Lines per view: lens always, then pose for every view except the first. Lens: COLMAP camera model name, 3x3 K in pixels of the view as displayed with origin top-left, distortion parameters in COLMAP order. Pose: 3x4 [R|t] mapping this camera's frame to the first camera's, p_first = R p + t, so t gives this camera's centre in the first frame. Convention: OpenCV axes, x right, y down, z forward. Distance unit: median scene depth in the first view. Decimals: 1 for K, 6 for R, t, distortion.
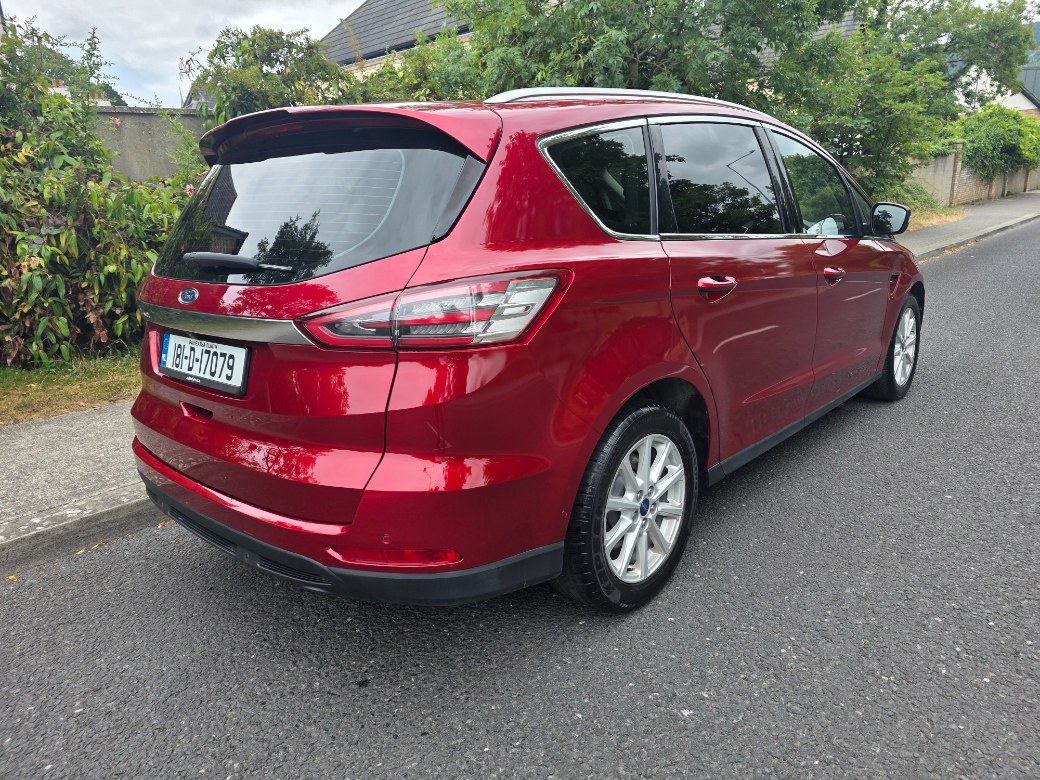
lens RADIAL K [[732.8, 0, 519.7], [0, 732.8, 385.4], [0, 0, 1]] dist [0.032386, -0.005967]
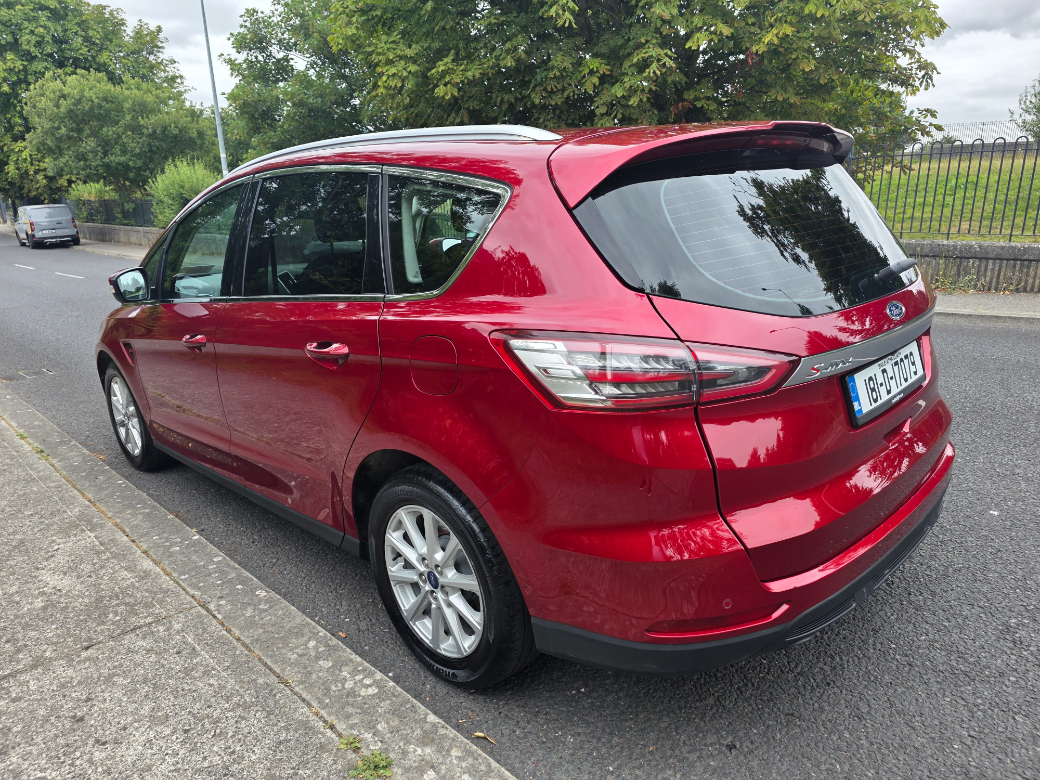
lens RADIAL K [[732.8, 0, 532.1], [0, 732.8, 390.2], [0, 0, 1]] dist [0.032386, -0.005967]
pose [[0.020384, -0.209632, 0.977568, -1.381004], [0.310240, 0.930832, 0.193141, -0.347289], [-0.950440, 0.299344, 0.084010, 1.367252]]
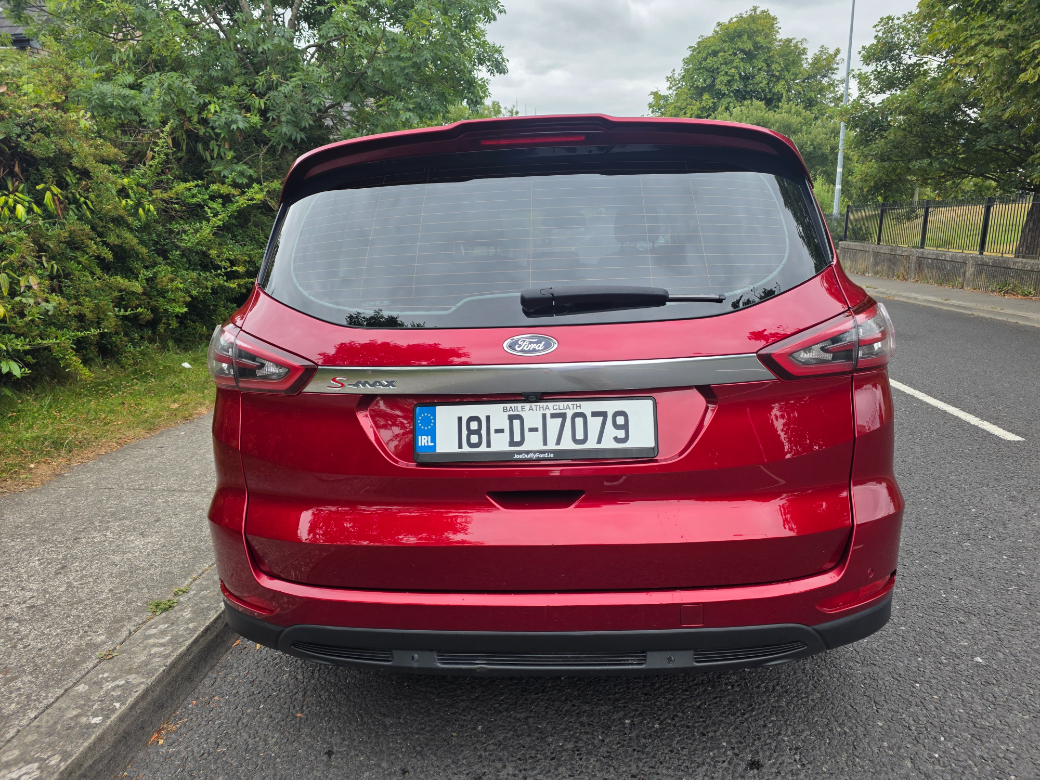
lens RADIAL K [[732.8, 0, 519.9], [0, 732.8, 390.1], [0, 0, 1]] dist [0.032386, -0.005967]
pose [[0.772674, -0.102253, 0.626514, -0.917744], [0.159284, 0.986597, -0.035422, -0.050005], [-0.614495, 0.127163, 0.778605, 0.417863]]
